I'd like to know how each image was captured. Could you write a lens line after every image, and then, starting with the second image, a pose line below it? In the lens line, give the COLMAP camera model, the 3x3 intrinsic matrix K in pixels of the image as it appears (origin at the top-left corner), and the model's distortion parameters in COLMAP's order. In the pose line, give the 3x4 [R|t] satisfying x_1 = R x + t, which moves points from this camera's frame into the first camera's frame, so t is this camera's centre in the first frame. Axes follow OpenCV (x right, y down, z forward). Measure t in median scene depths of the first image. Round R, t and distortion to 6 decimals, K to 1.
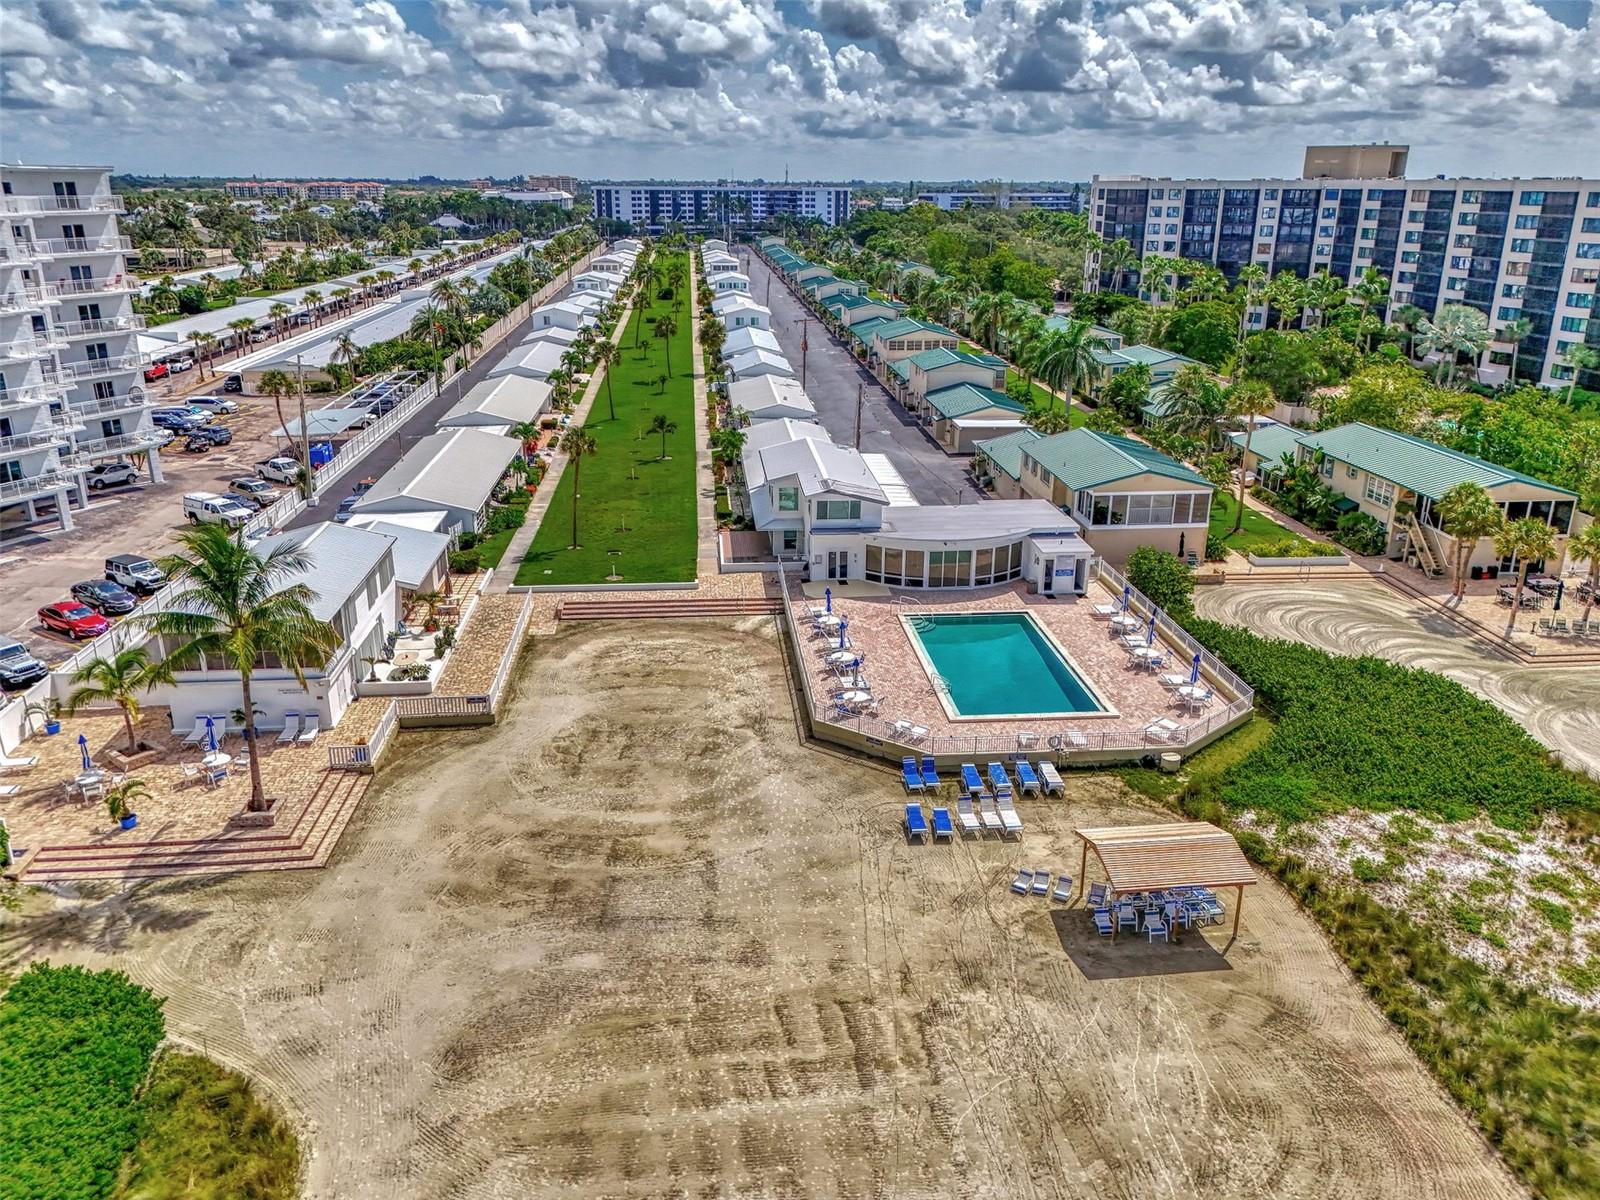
lens RADIAL K [[1106.6, 0, 797.1], [0, 1106.6, 511.4], [0, 0, 1]] dist [0.133431, -0.054502]
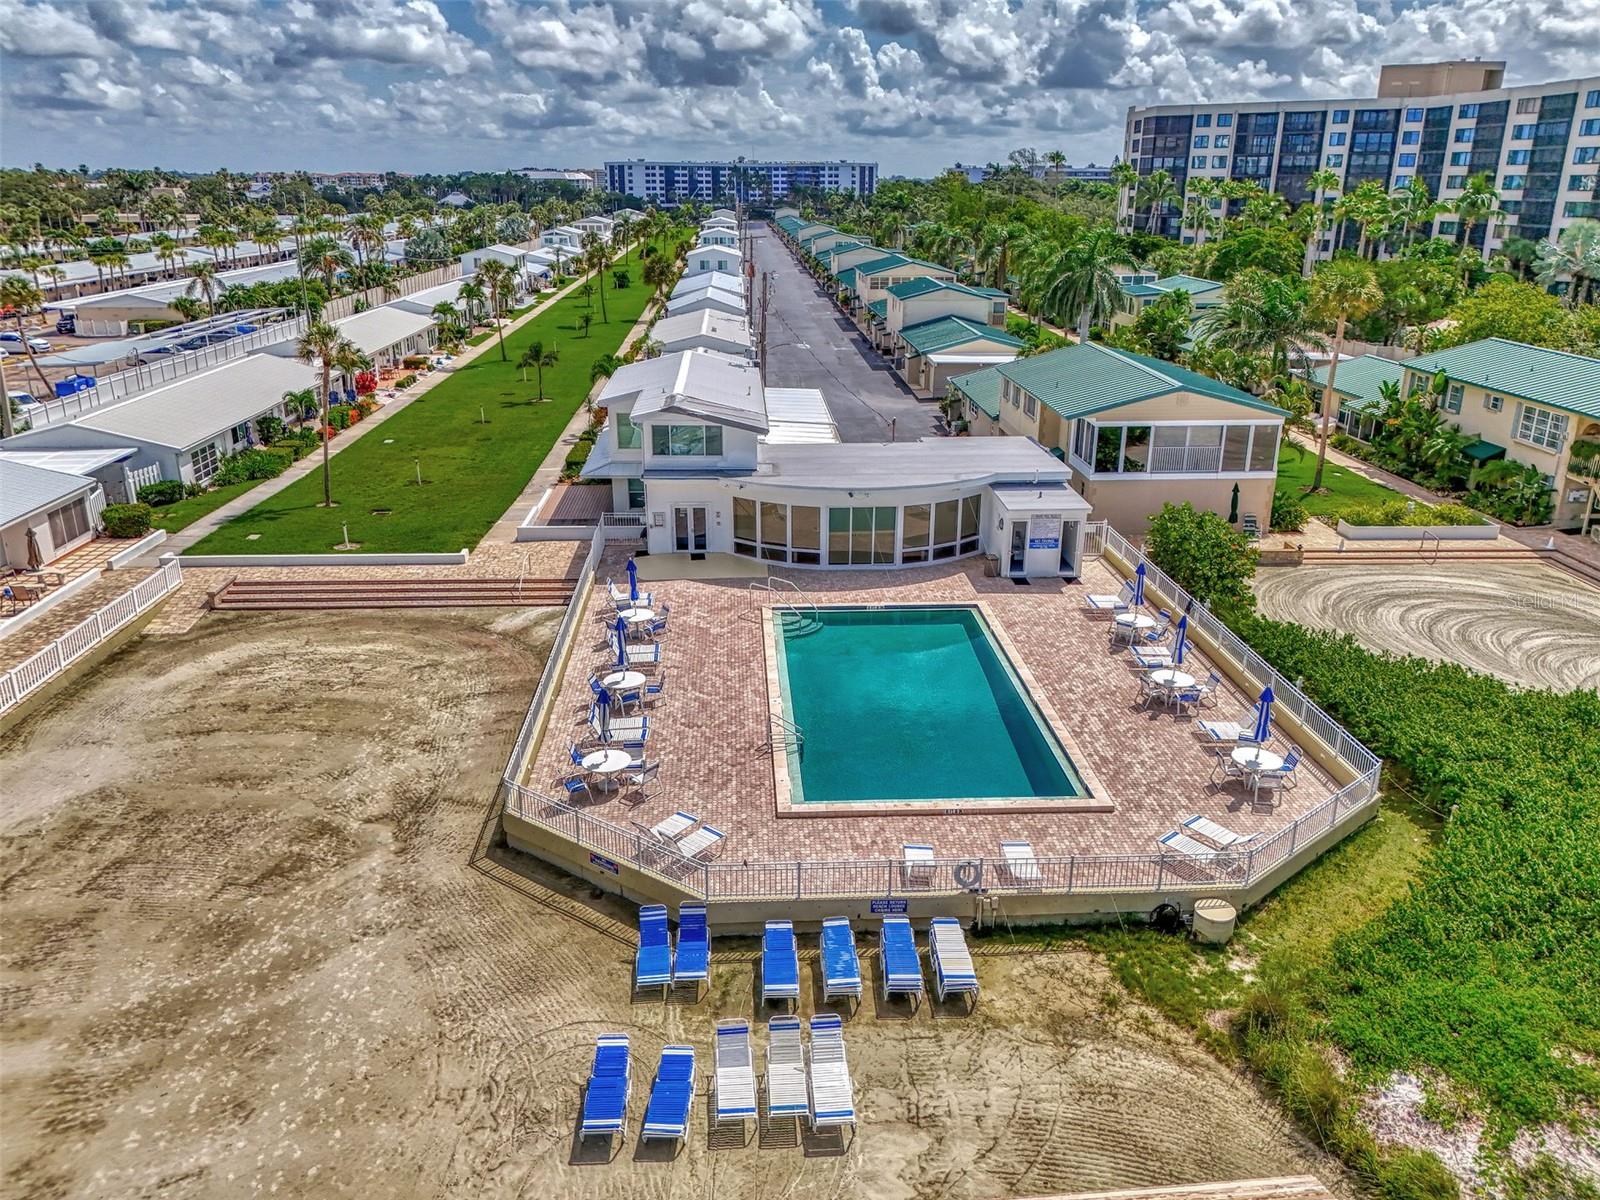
lens RADIAL K [[1105.2, 0, 767.6], [0, 1105.2, 499.3], [0, 0, 1]] dist [0.064492, -0.001074]
pose [[0.998112, 0.006439, -0.061077, 0.120232], [-0.006817, 0.999959, -0.005988, 0.034383], [0.061036, 0.006393, 0.998115, 0.361499]]
